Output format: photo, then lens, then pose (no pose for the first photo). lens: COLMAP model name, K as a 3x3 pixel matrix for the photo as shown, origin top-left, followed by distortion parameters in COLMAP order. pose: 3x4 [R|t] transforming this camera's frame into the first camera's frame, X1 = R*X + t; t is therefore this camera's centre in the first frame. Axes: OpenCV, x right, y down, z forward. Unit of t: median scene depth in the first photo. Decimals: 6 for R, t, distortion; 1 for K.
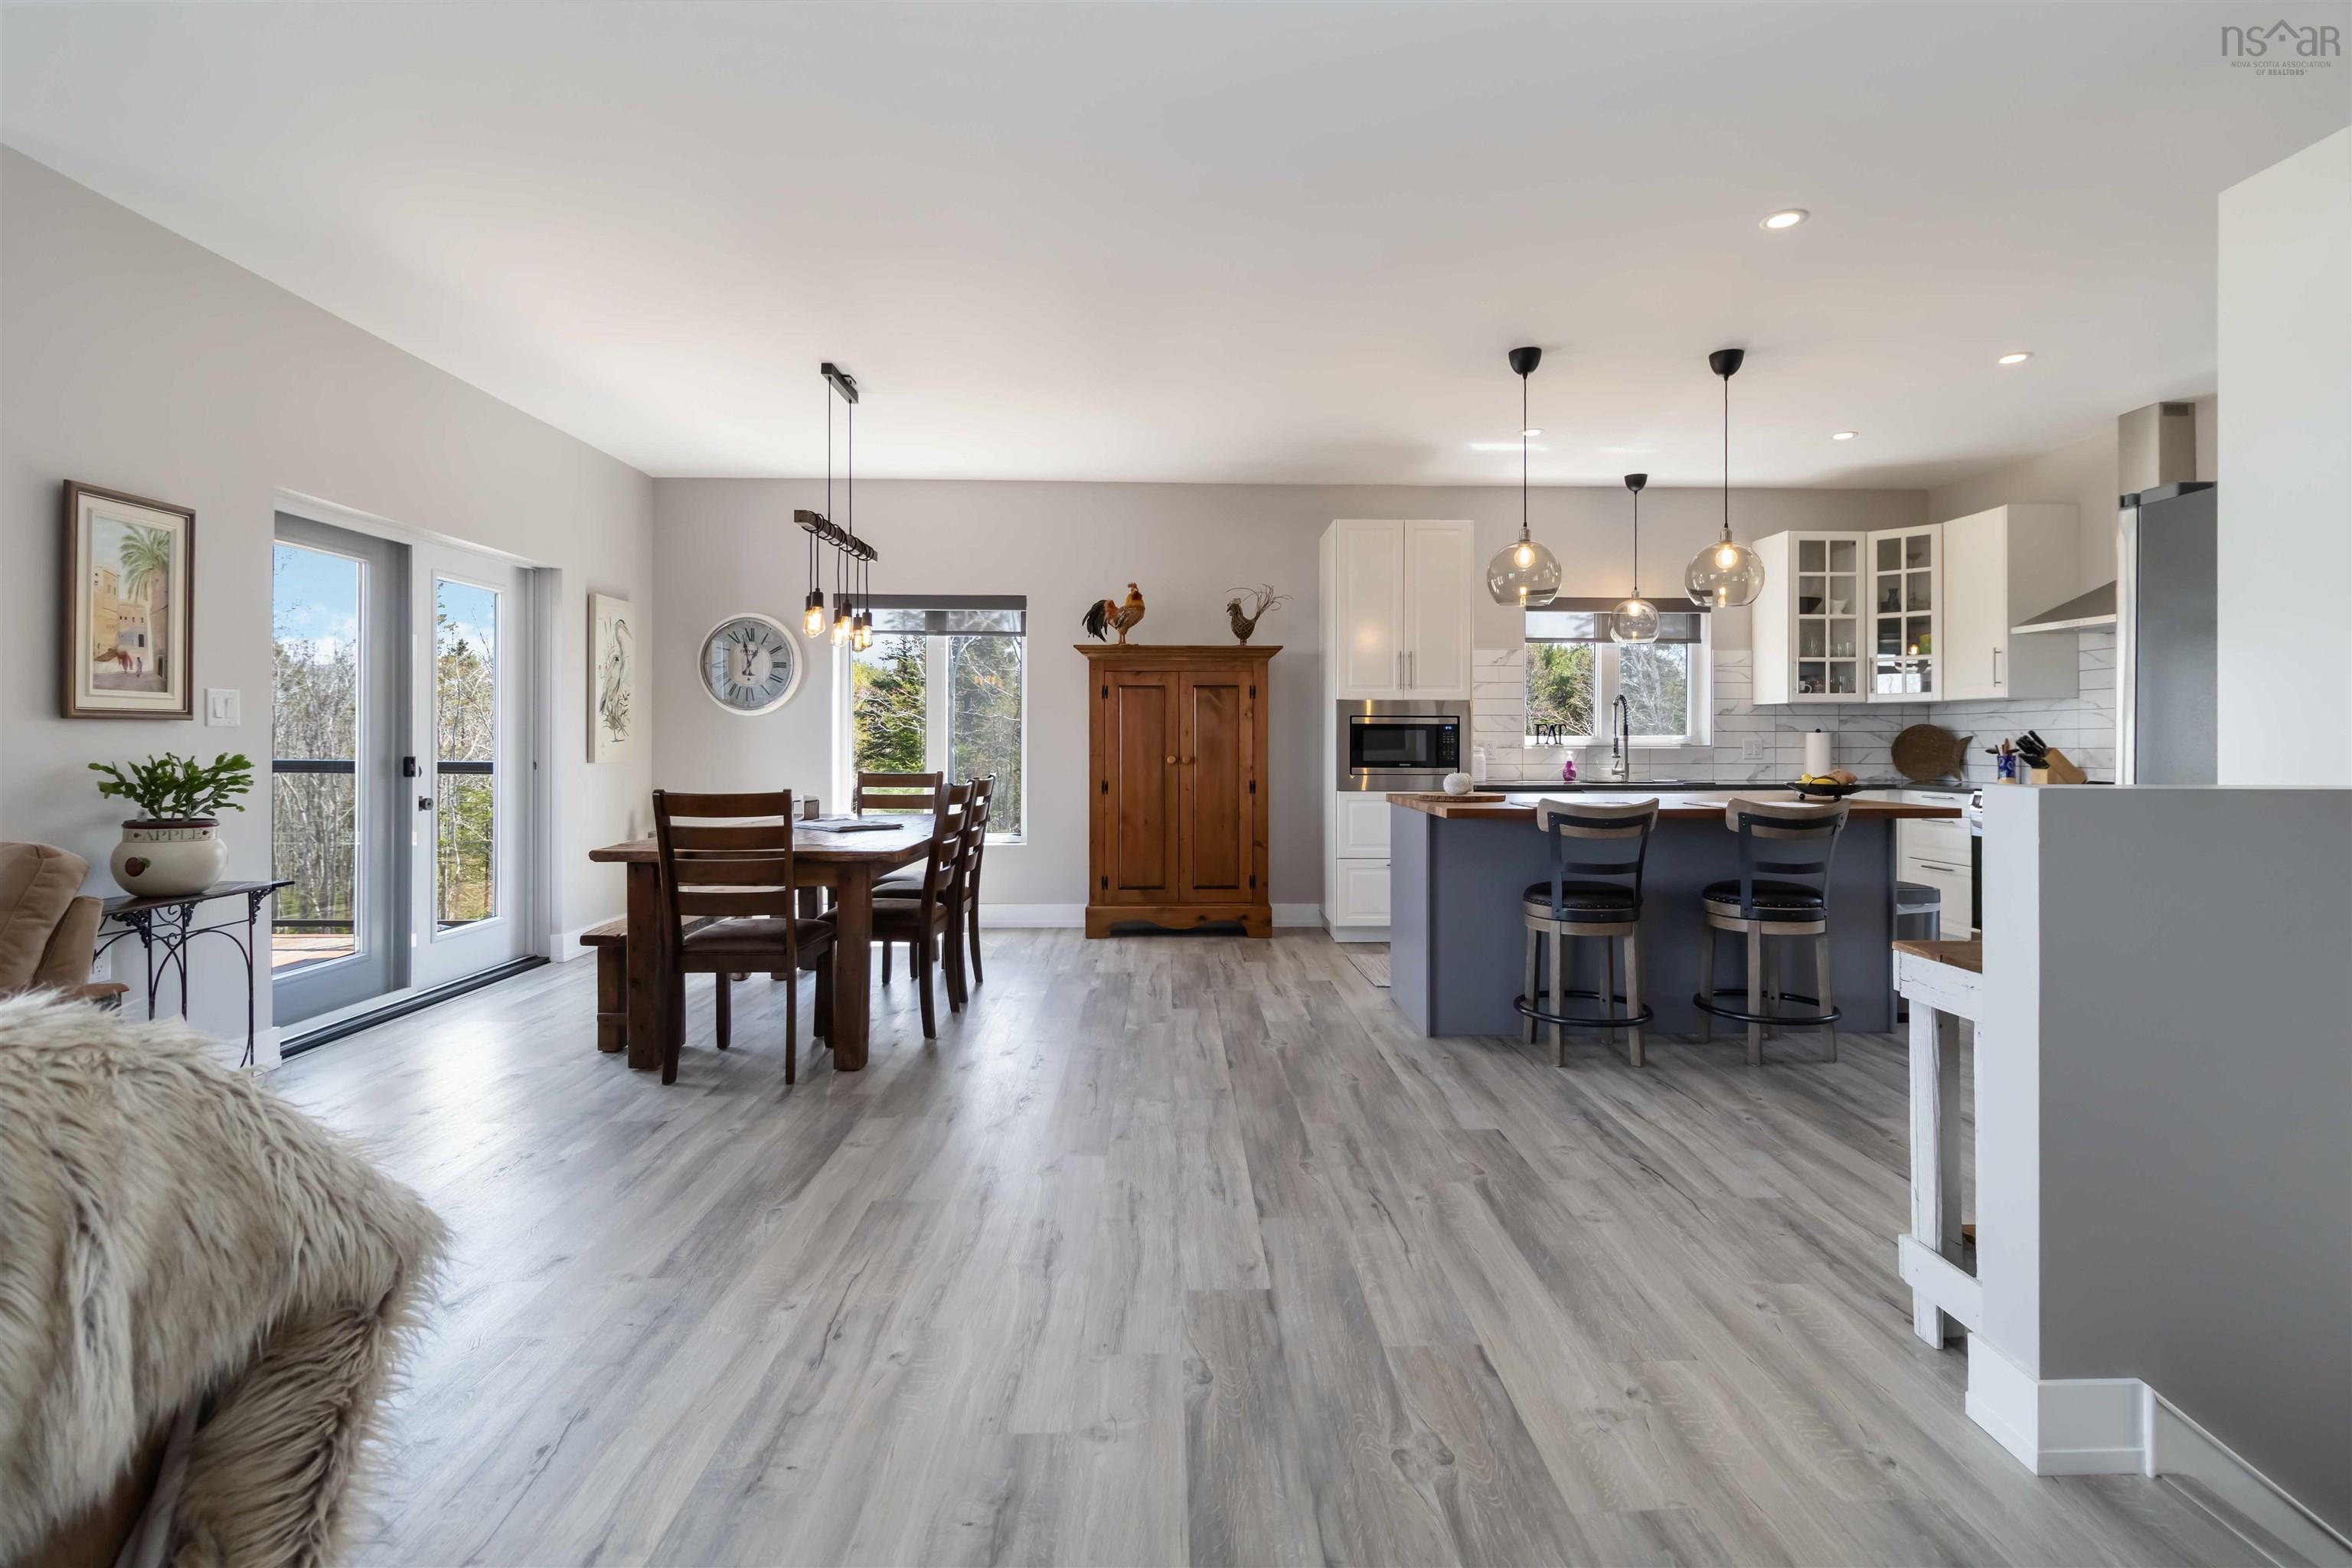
lens RADIAL K [[1102.0, 0, 1197.1], [0, 1102.0, 735.8], [0, 0, 1]] dist [0.002612, 0.001308]
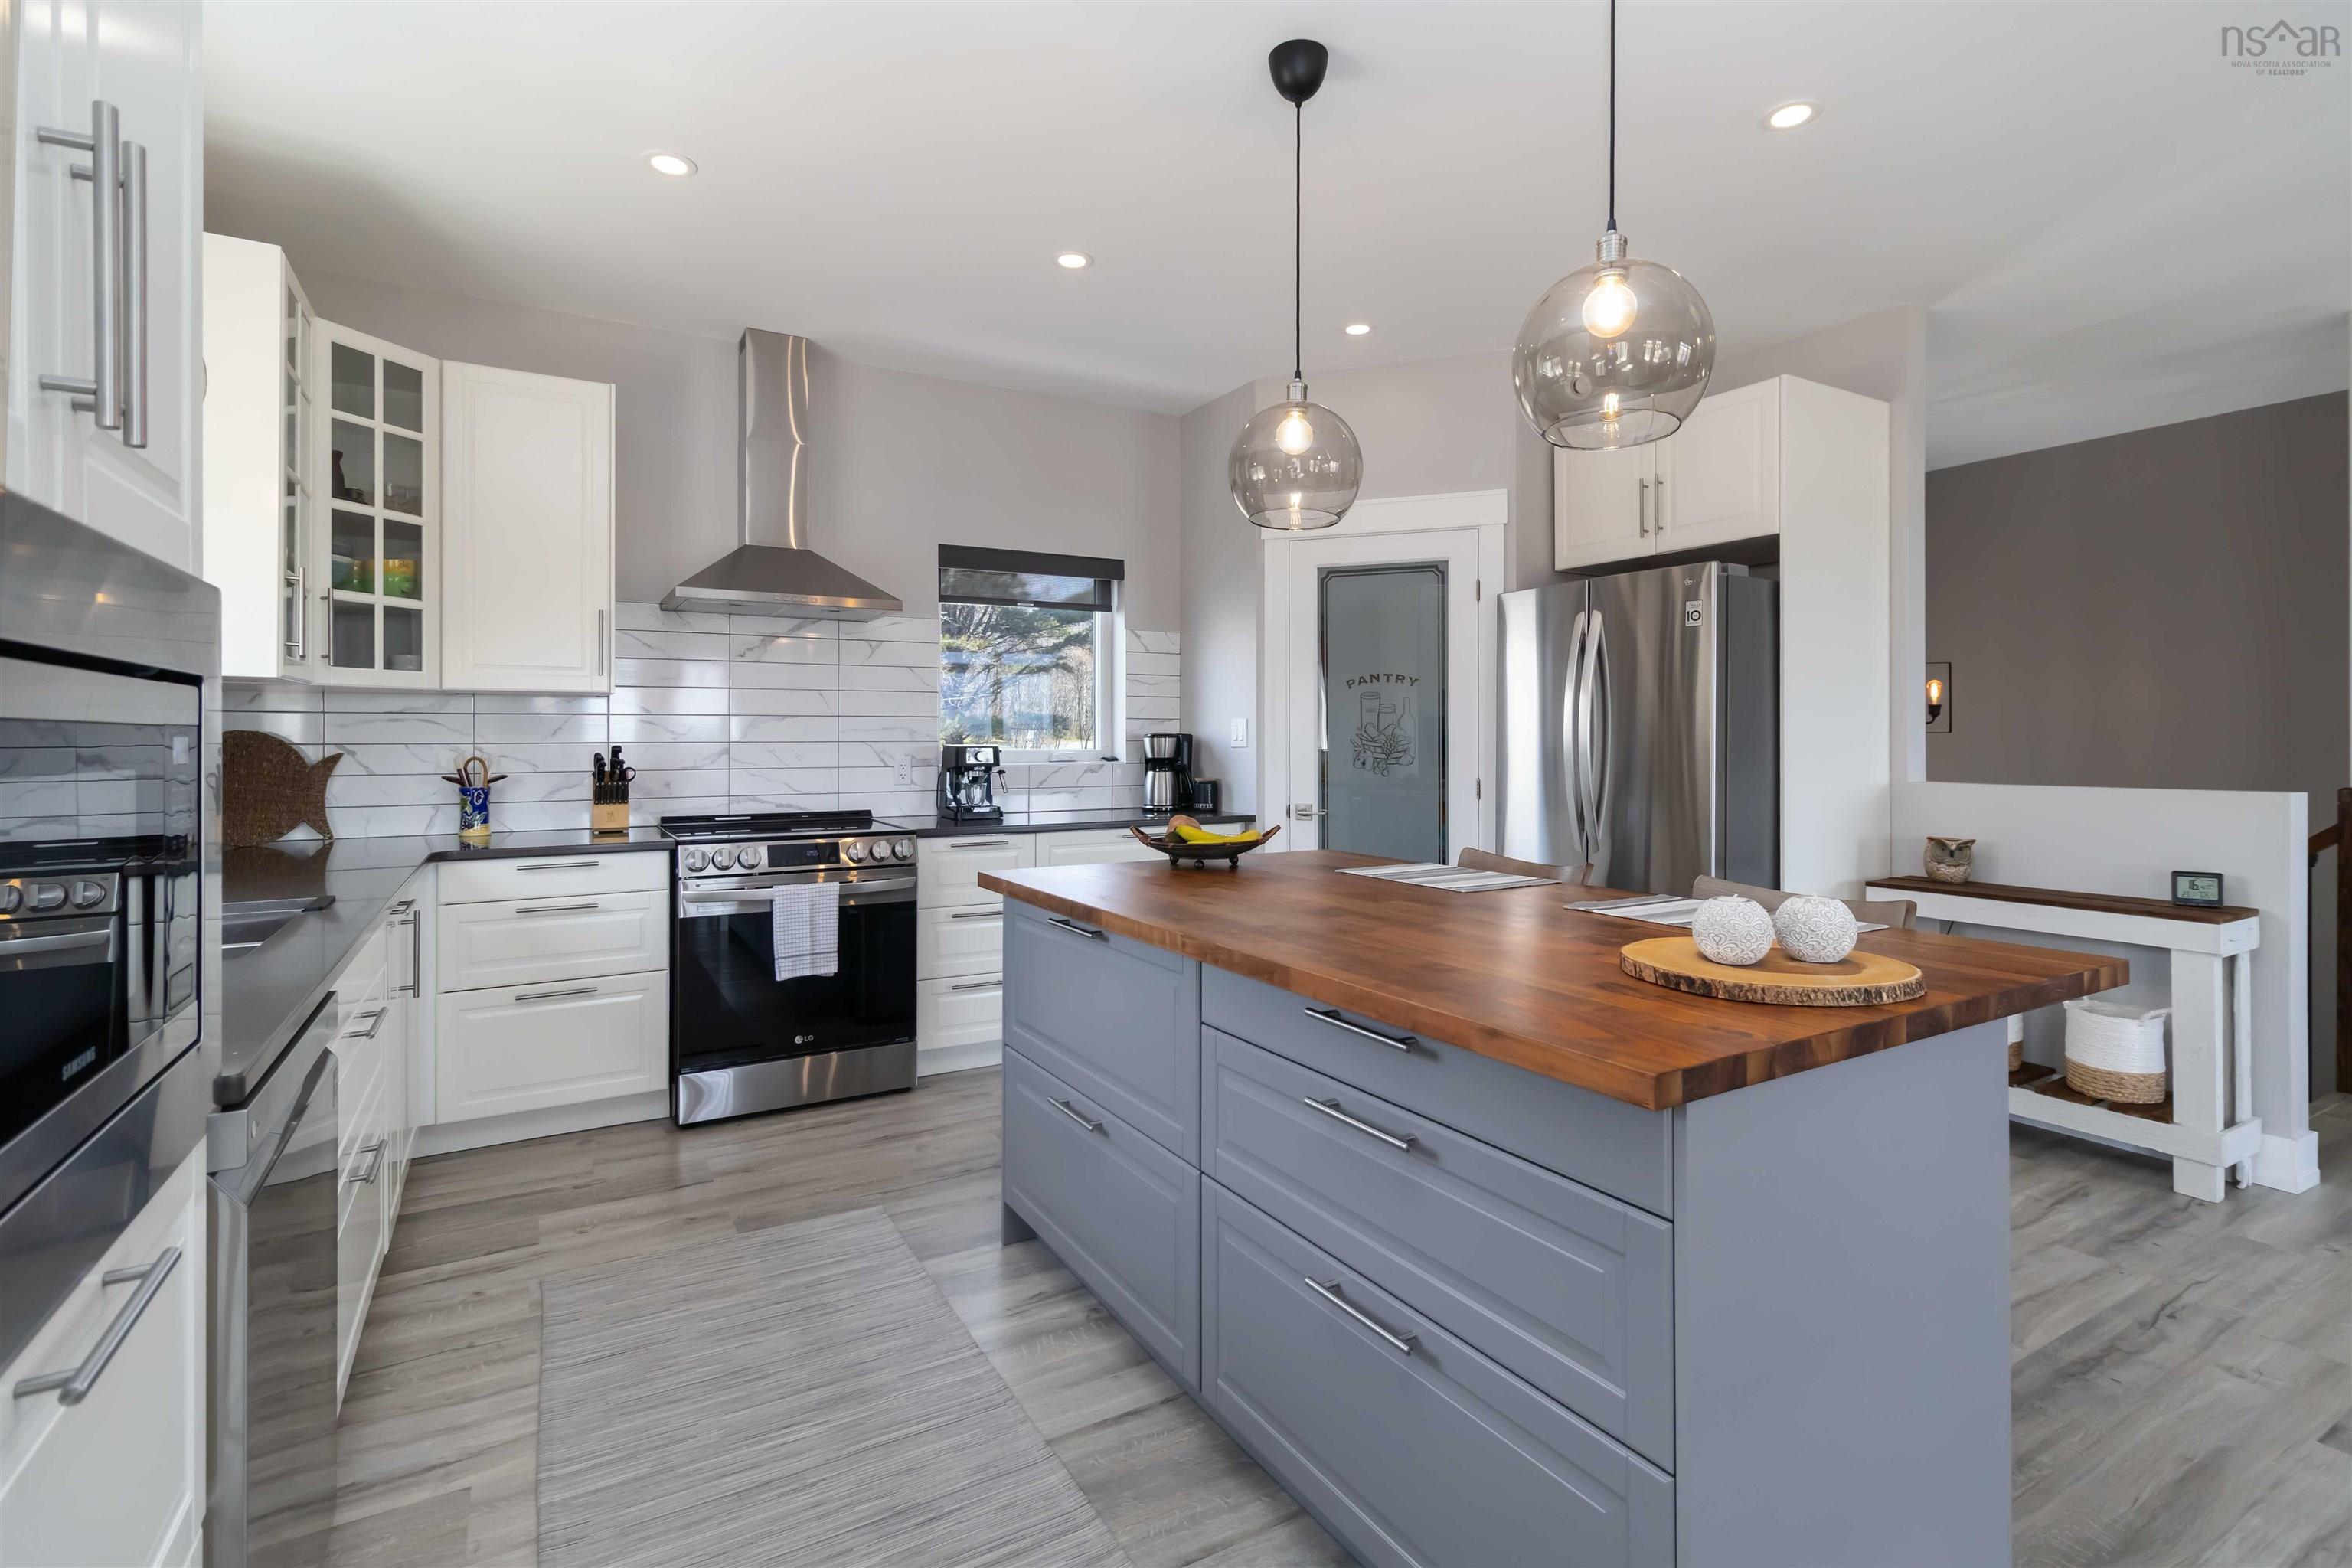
lens RADIAL K [[1102.0, 0, 1190.3], [0, 1102.0, 738.5], [0, 0, 1]] dist [0.002612, 0.001308]
pose [[-0.486945, -0.000358, 0.873433, 0.025380], [-0.003495, 0.999993, -0.001538, -0.007986], [-0.873426, -0.003802, -0.486942, 0.927718]]
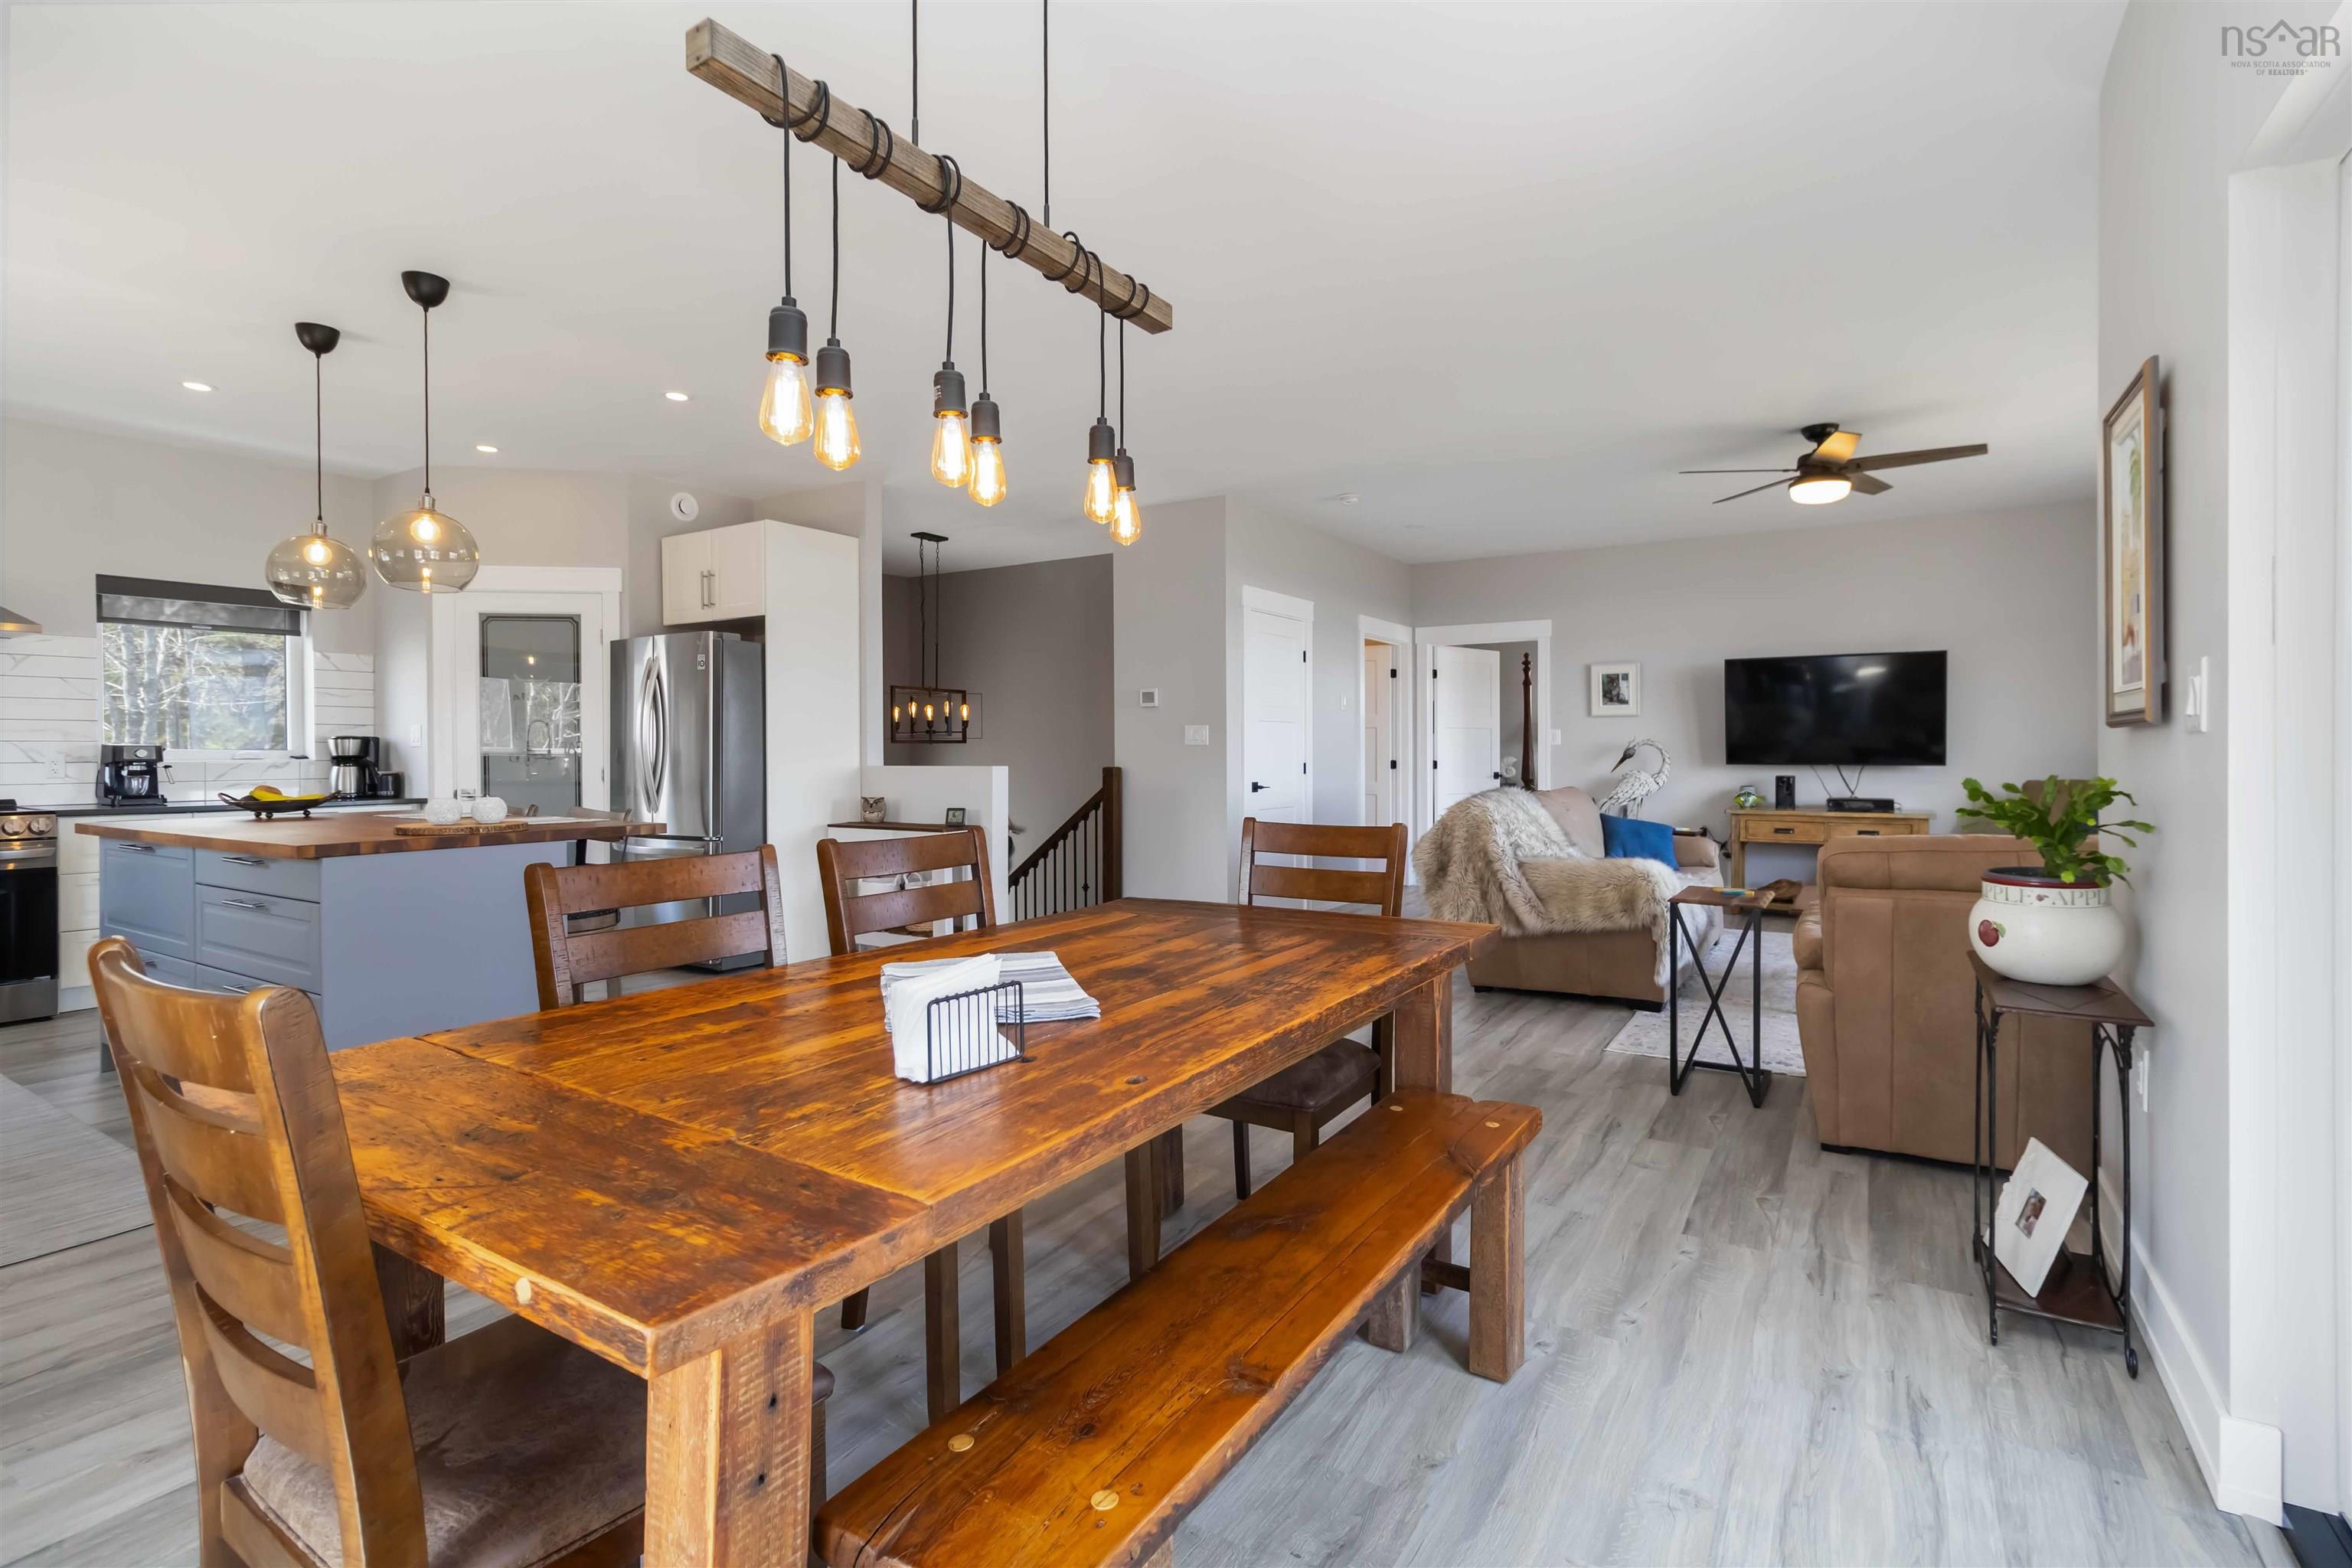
lens RADIAL K [[1102.0, 0, 1208.1], [0, 1102.0, 770.4], [0, 0, 1]] dist [0.002612, 0.001308]
pose [[-0.836904, -0.008771, 0.547279, -0.451893], [-0.000800, 0.999890, 0.014802, 0.002408], [-0.547349, 0.011950, -0.836819, 0.967089]]
